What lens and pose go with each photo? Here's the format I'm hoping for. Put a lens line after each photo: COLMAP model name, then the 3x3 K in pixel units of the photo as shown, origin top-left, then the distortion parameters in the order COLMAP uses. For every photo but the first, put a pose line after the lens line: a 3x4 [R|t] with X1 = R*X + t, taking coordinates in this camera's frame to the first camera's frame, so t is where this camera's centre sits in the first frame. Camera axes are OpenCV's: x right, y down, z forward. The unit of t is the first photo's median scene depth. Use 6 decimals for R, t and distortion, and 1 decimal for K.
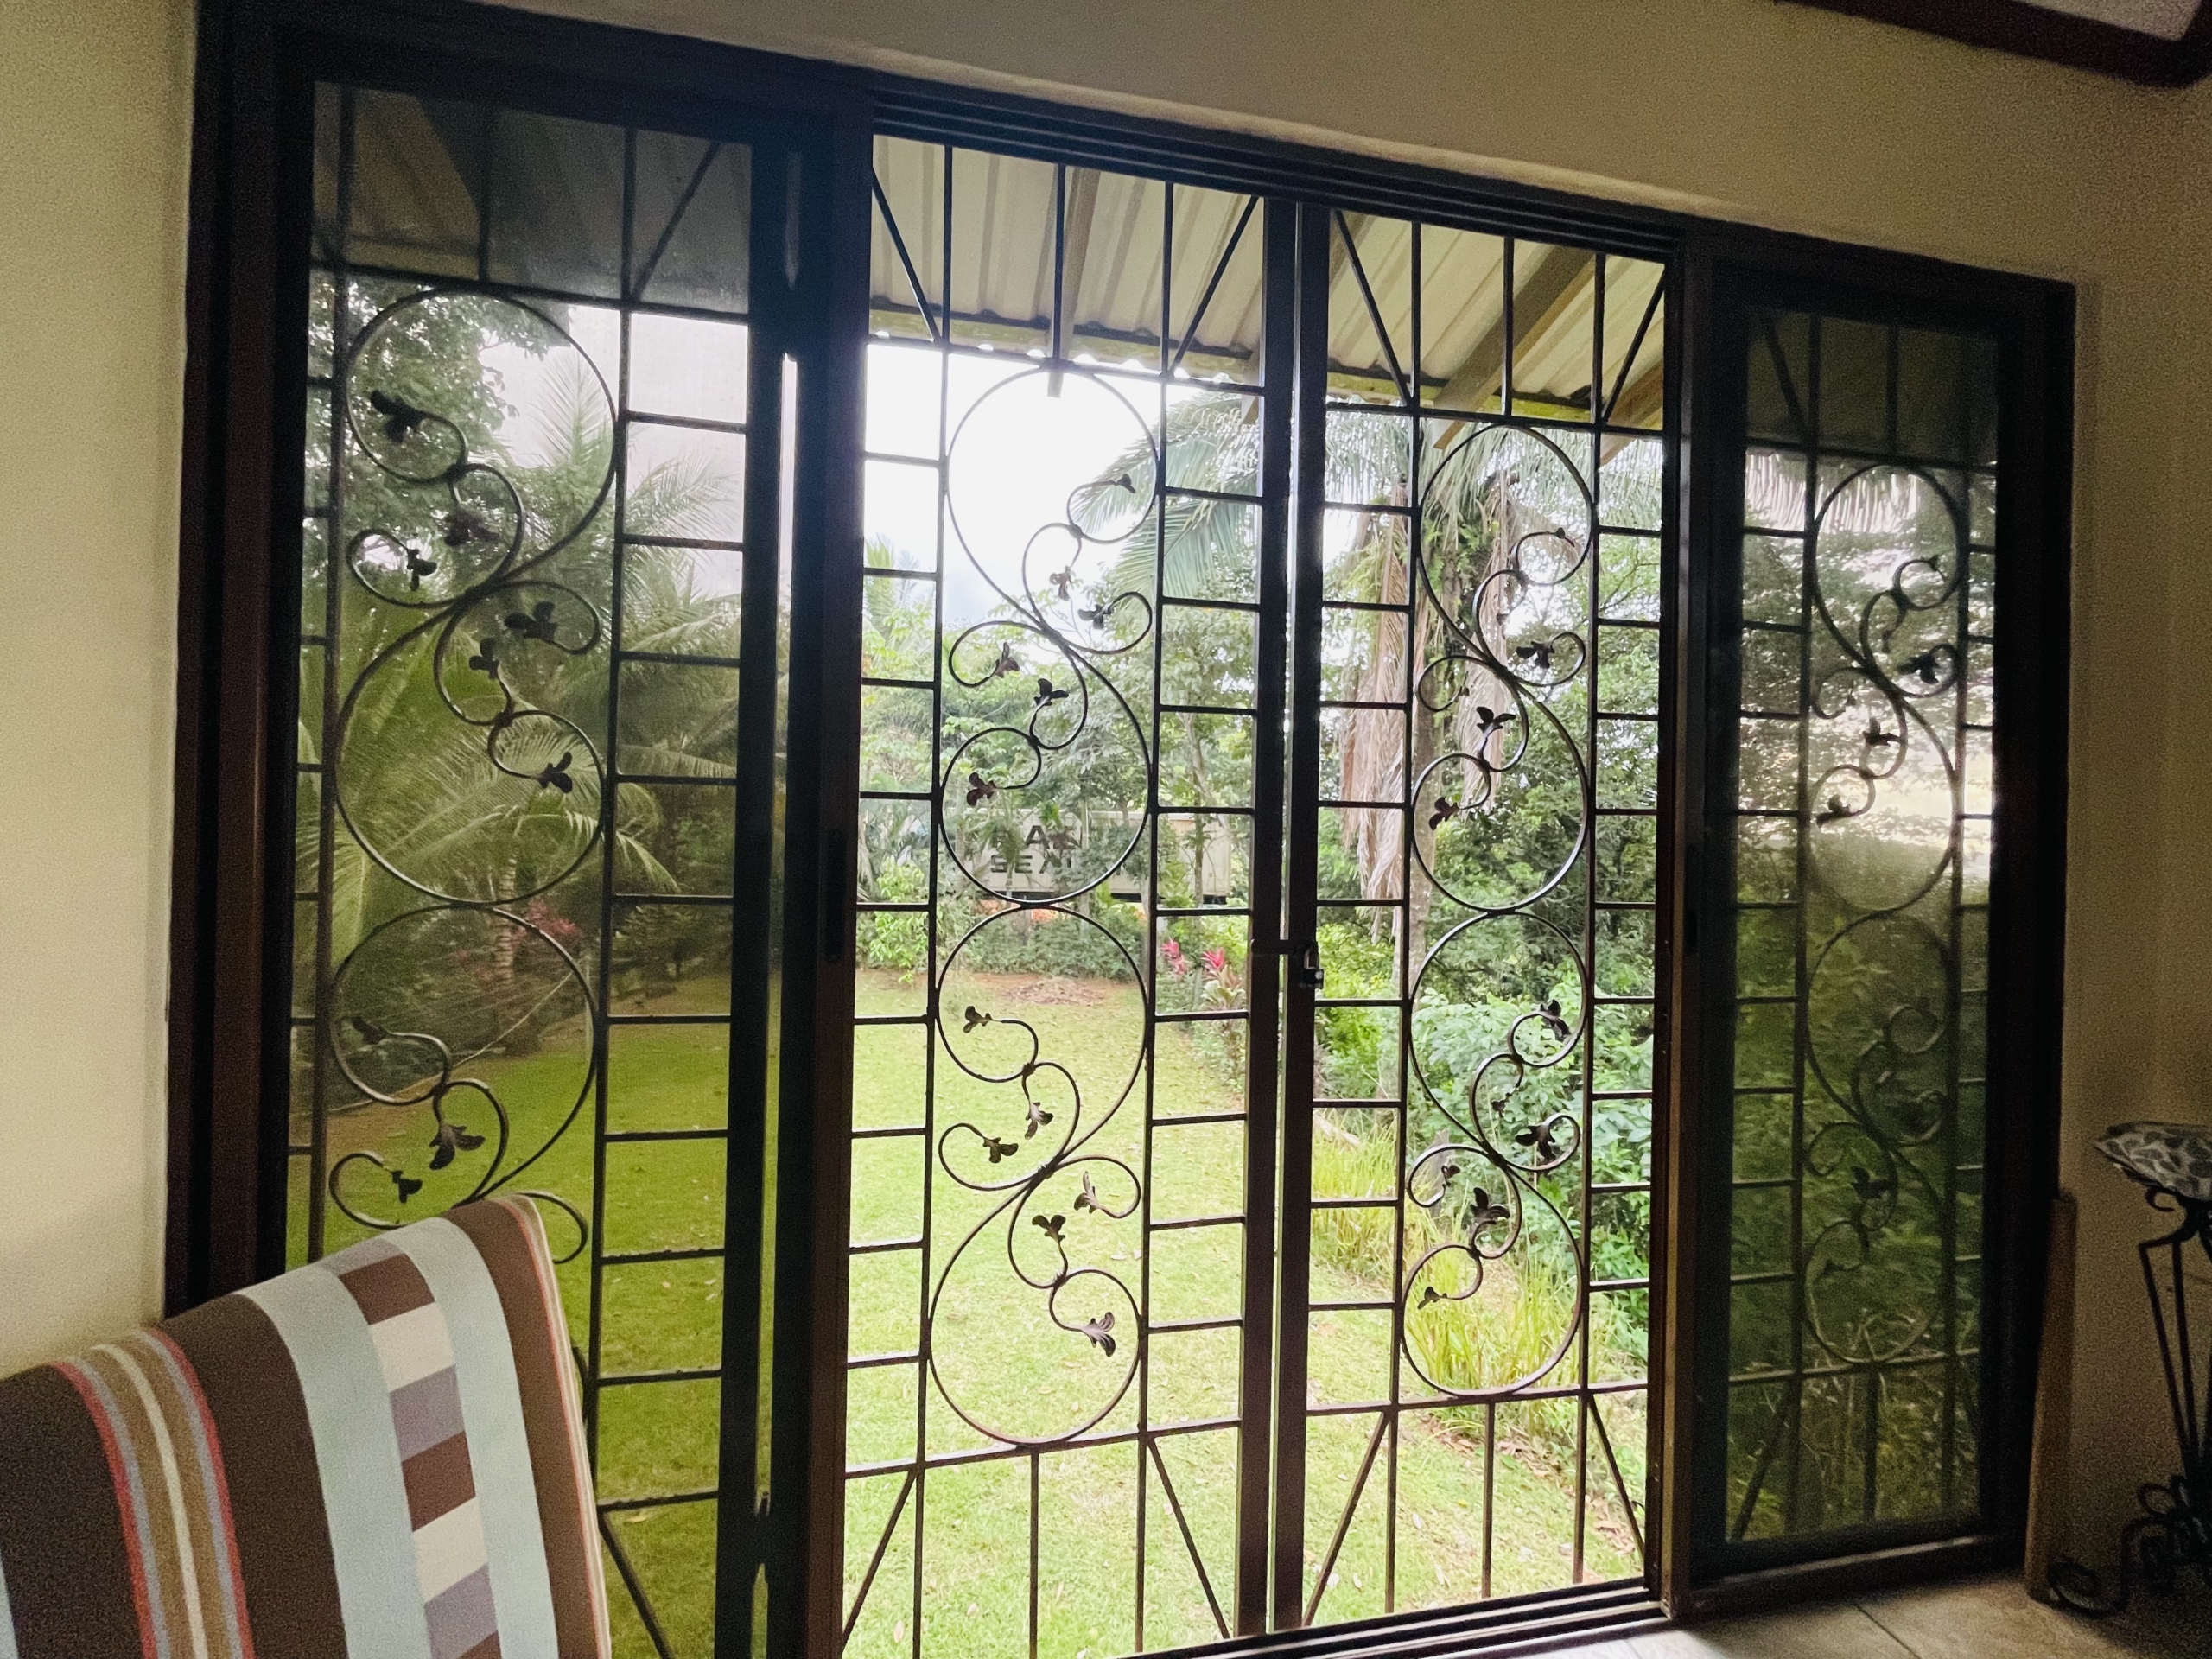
lens RADIAL K [[896.5, 0, 1134.5], [0, 896.5, 840.3], [0, 0, 1]] dist [-0.000221, 0.000222]
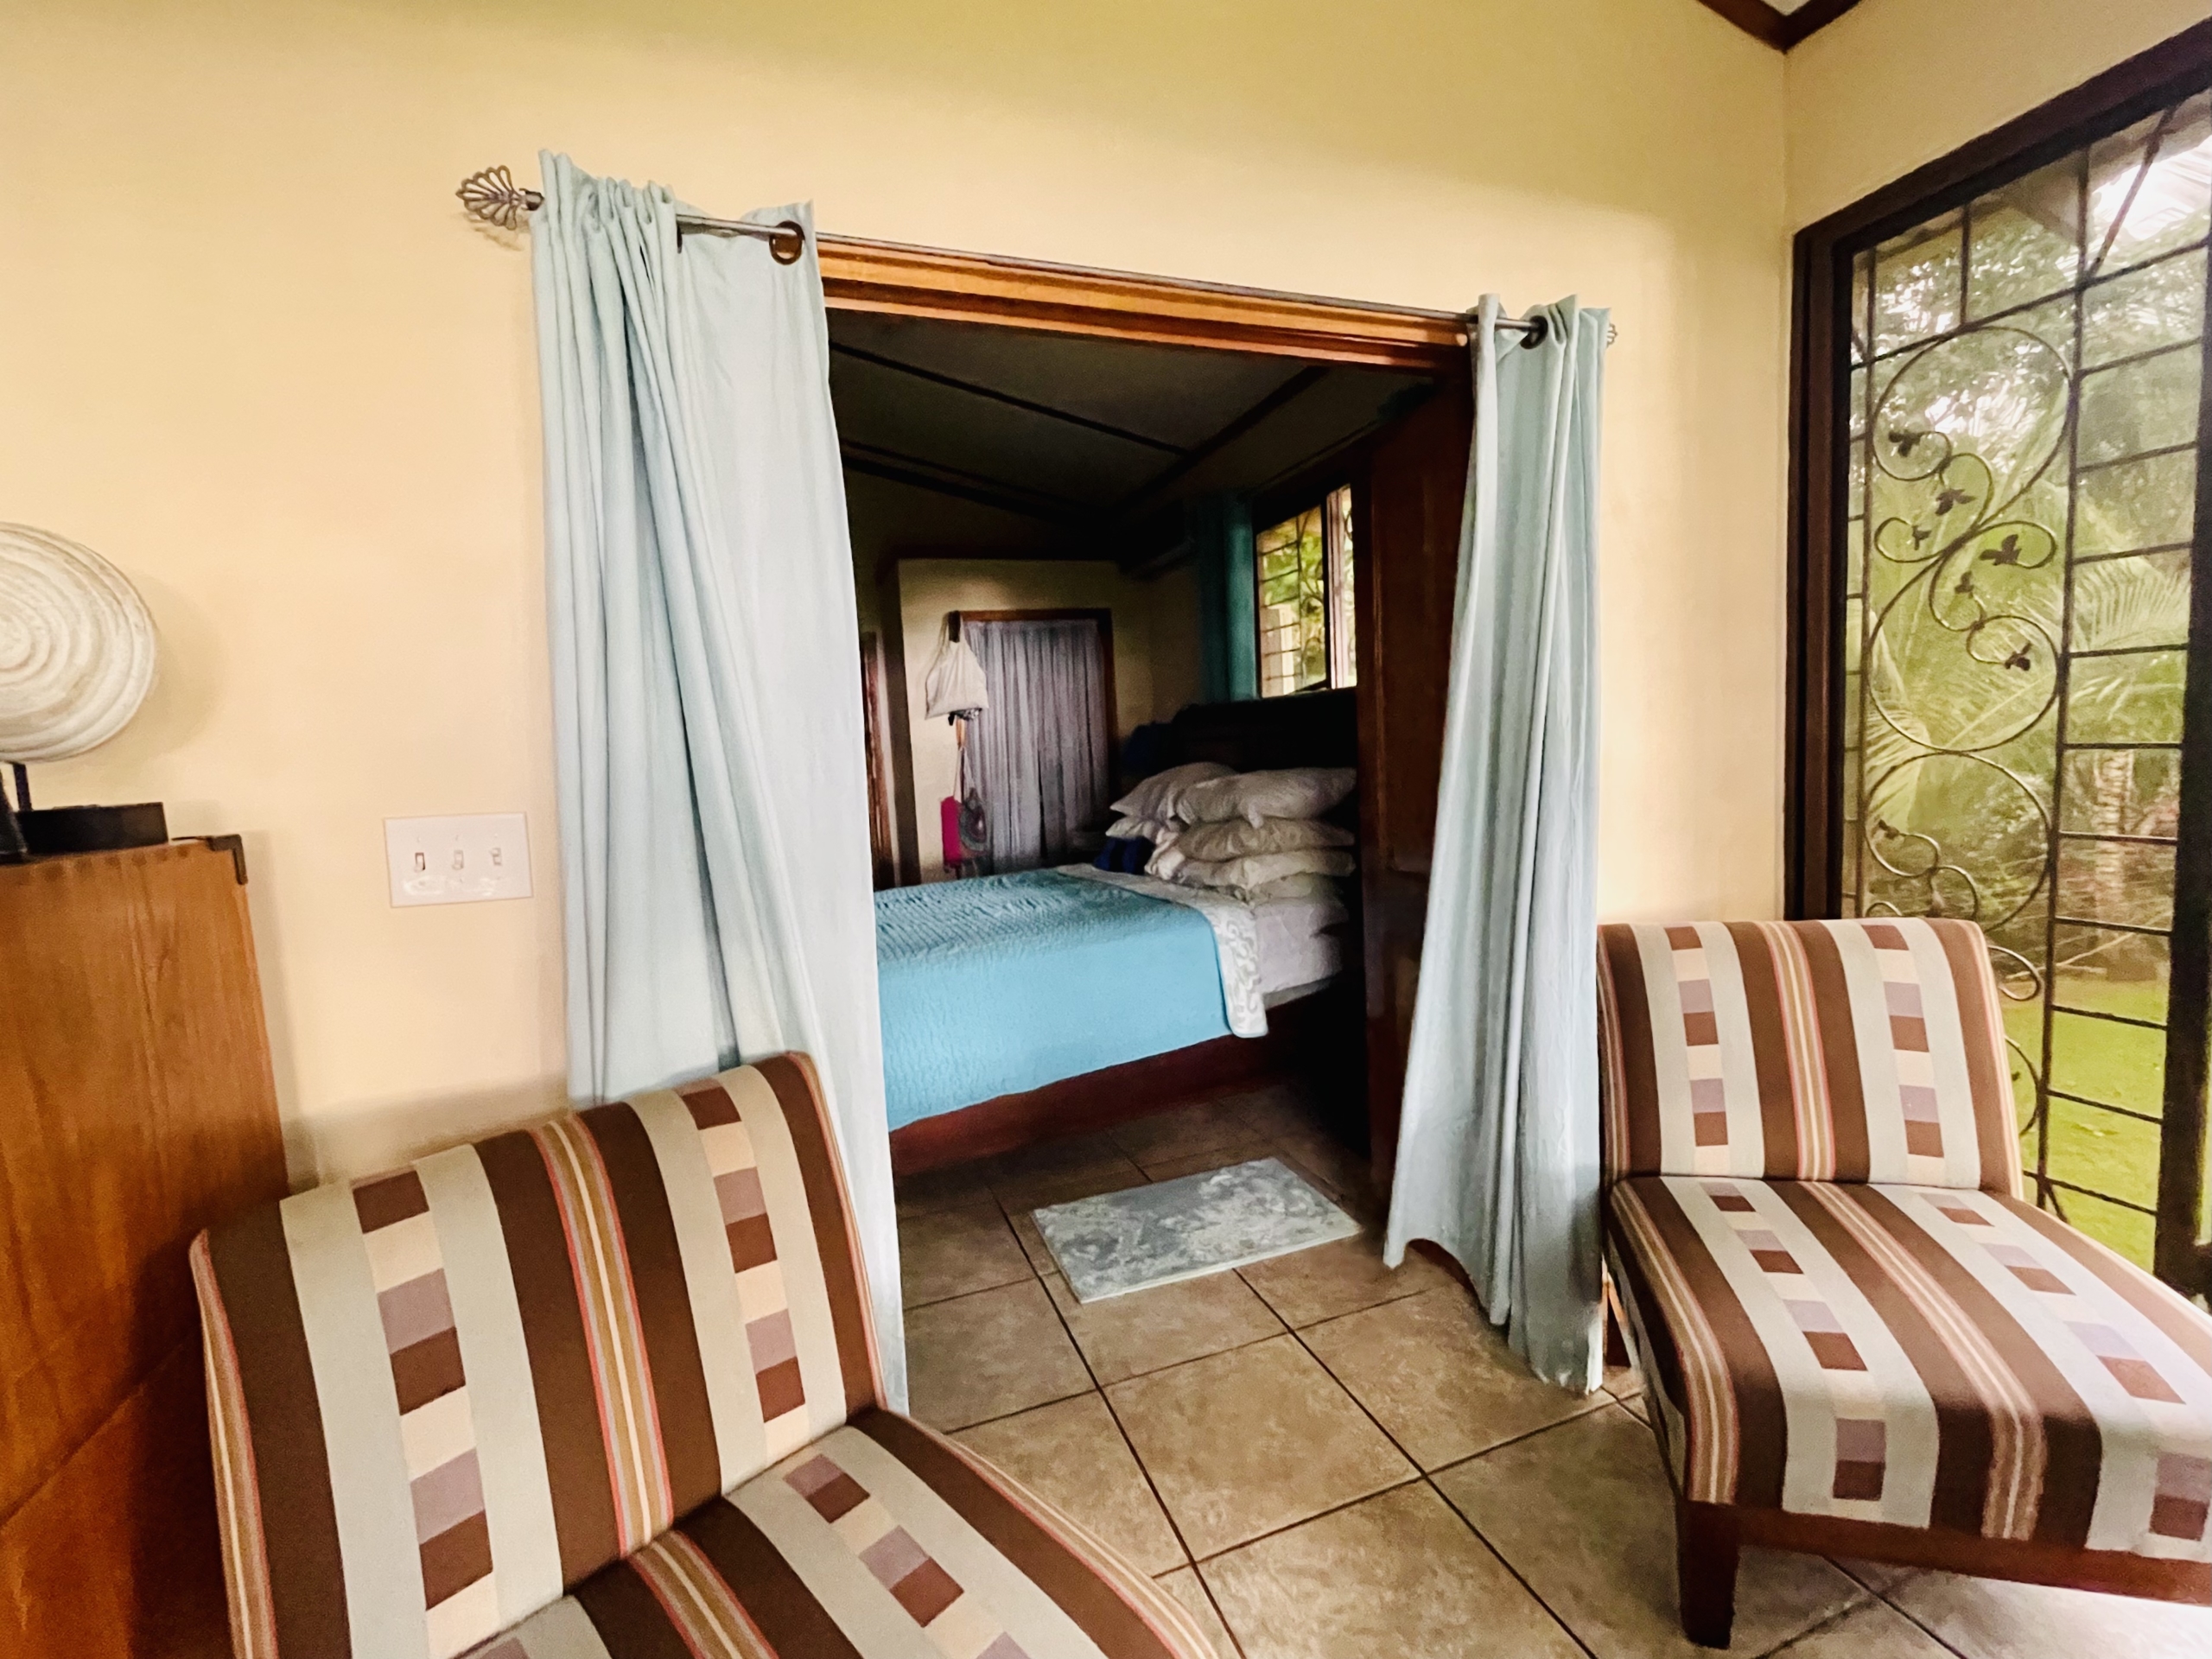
lens RADIAL K [[896.5, 0, 1134.5], [0, 896.5, 840.3], [0, 0, 1]] dist [-0.000221, 0.000222]
pose [[0.140187, 0.060014, -0.988305, 0.578874], [0.064417, 0.995494, 0.069588, 0.022884], [0.988027, -0.073419, 0.135690, -0.592296]]
